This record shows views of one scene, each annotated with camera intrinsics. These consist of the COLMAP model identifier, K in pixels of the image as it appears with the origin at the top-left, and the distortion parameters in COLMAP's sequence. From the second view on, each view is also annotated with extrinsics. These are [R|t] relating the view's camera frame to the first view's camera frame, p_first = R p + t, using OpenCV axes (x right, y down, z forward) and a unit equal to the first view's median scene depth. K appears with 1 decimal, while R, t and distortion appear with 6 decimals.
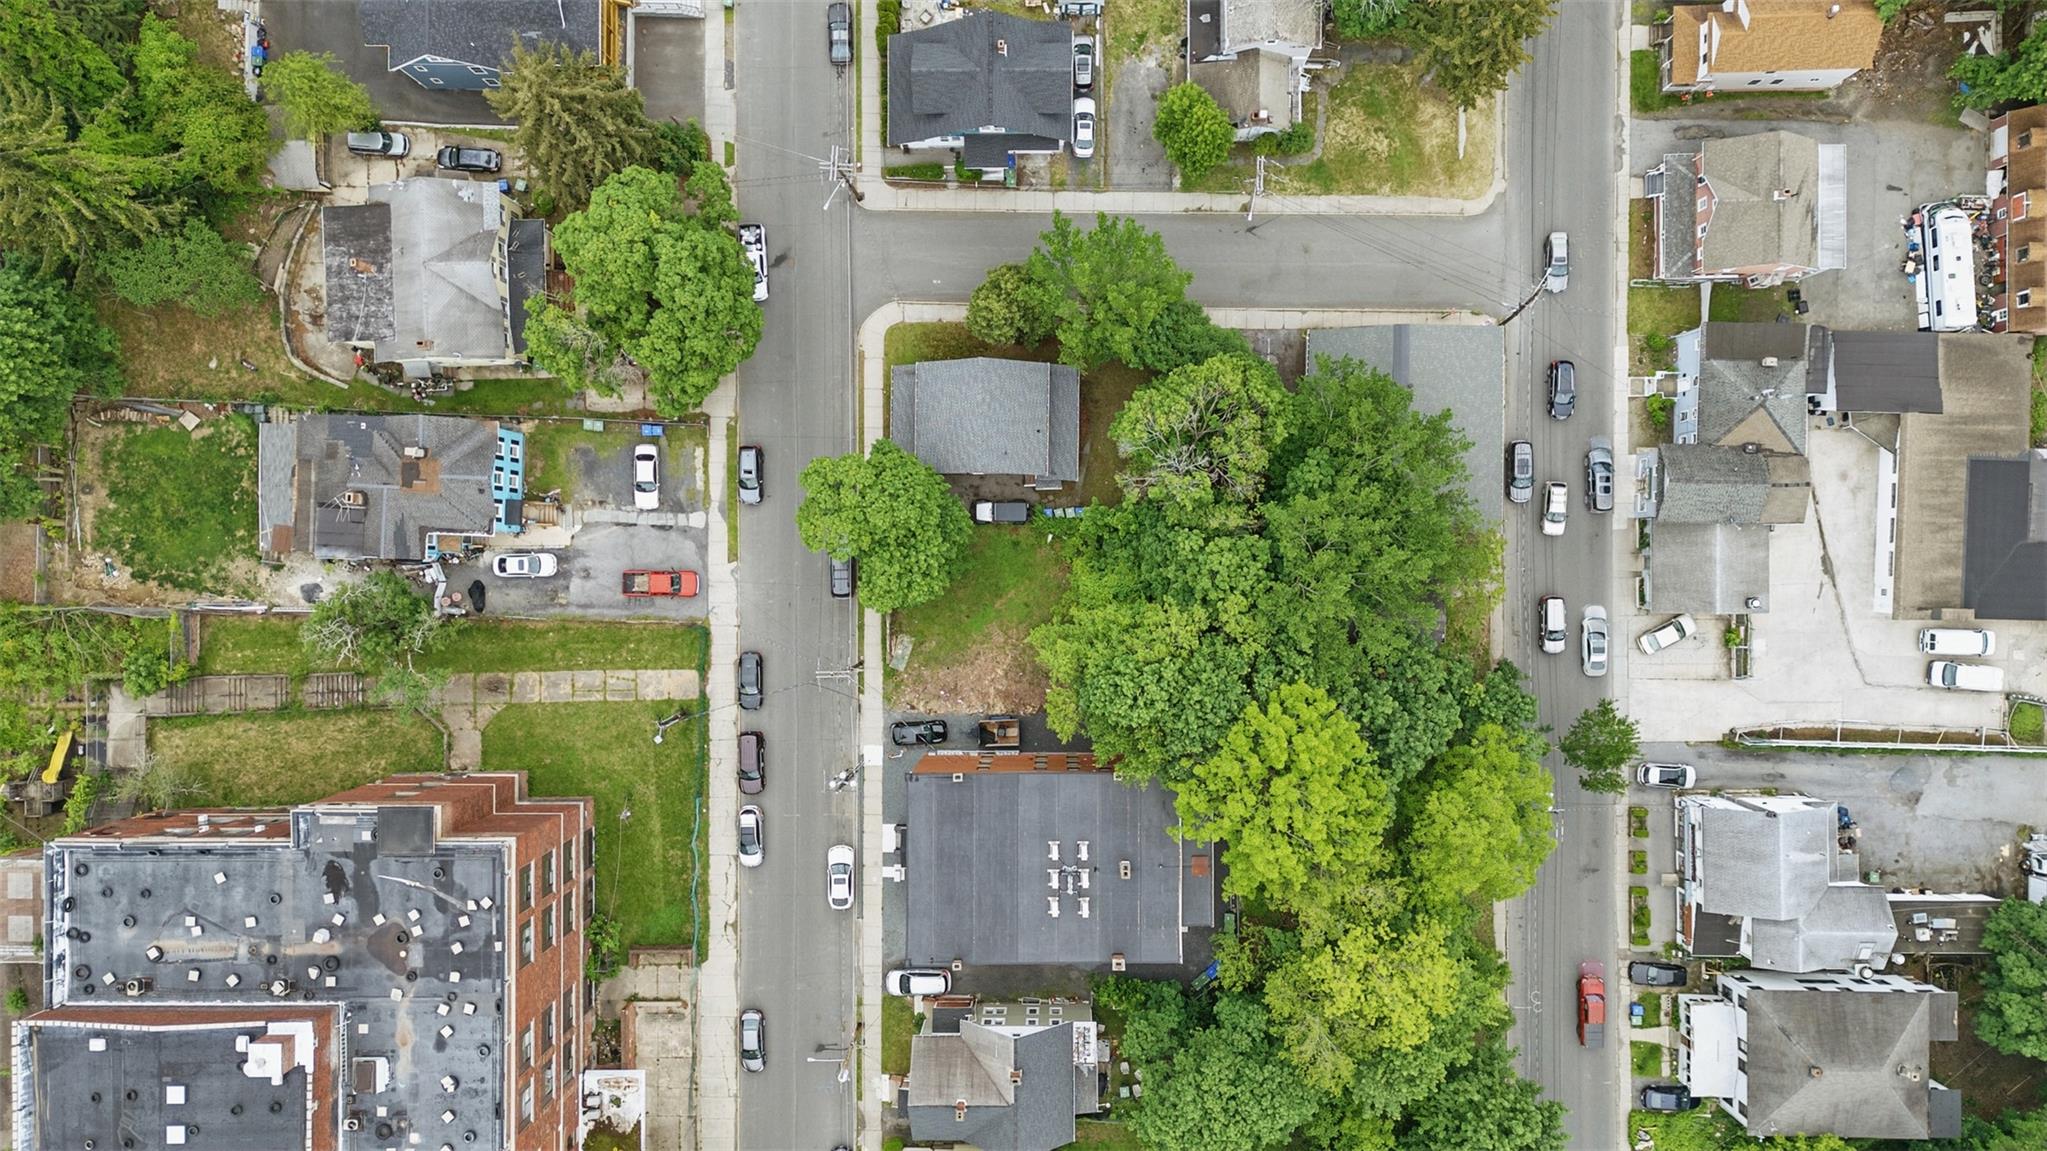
lens RADIAL K [[1480.8, 0, 1021.2], [0, 1480.8, 570.7], [0, 0, 1]] dist [0.014542, -0.010082]
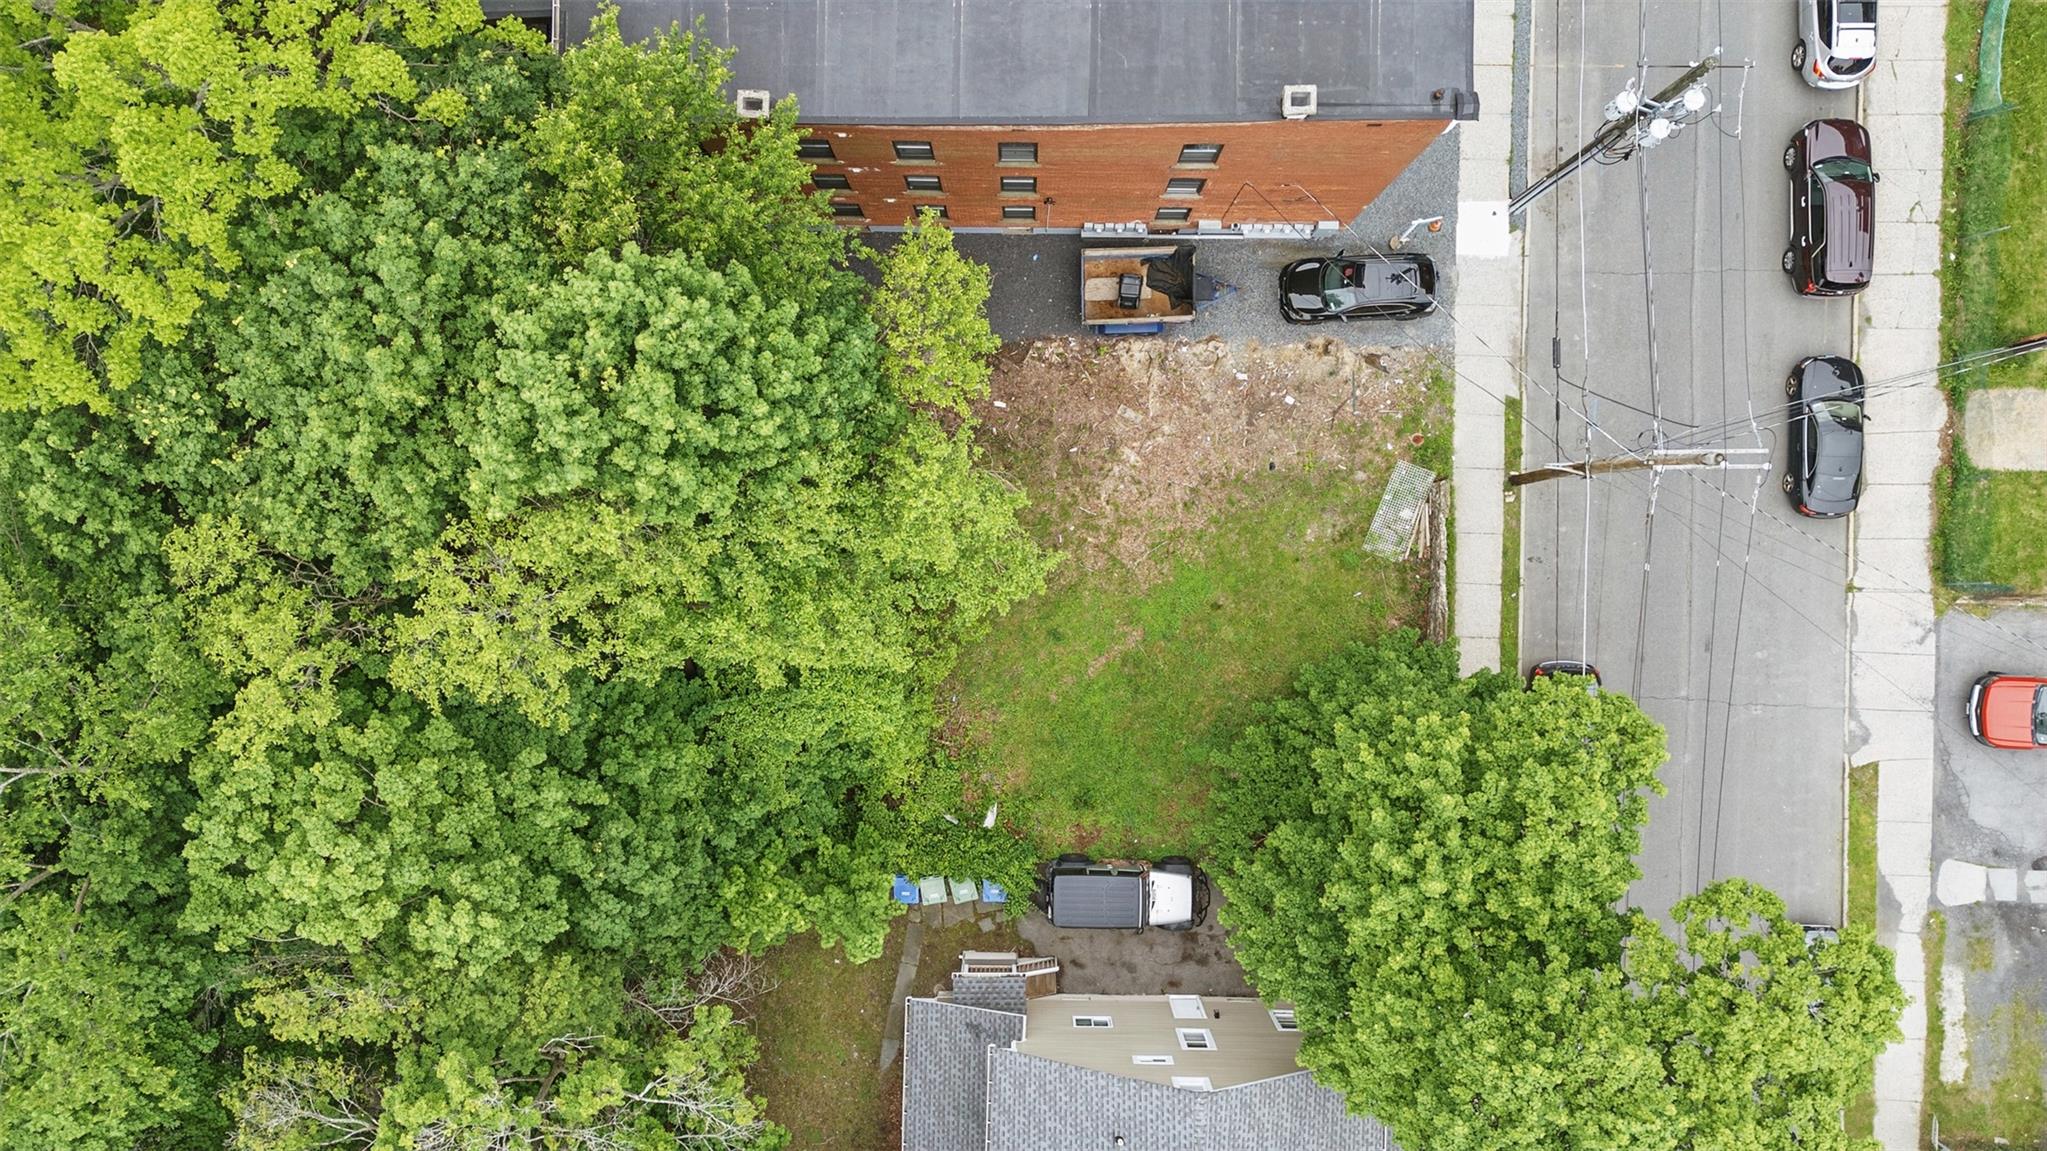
lens RADIAL K [[1480.8, 0, 1022.5], [0, 1480.8, 569.2], [0, 0, 1]] dist [0.014542, -0.010082]
pose [[-0.999566, -0.012056, 0.026876, 0.002439], [0.011452, -0.999681, -0.022494, 0.047925], [0.027139, -0.022177, 0.999386, 0.632407]]
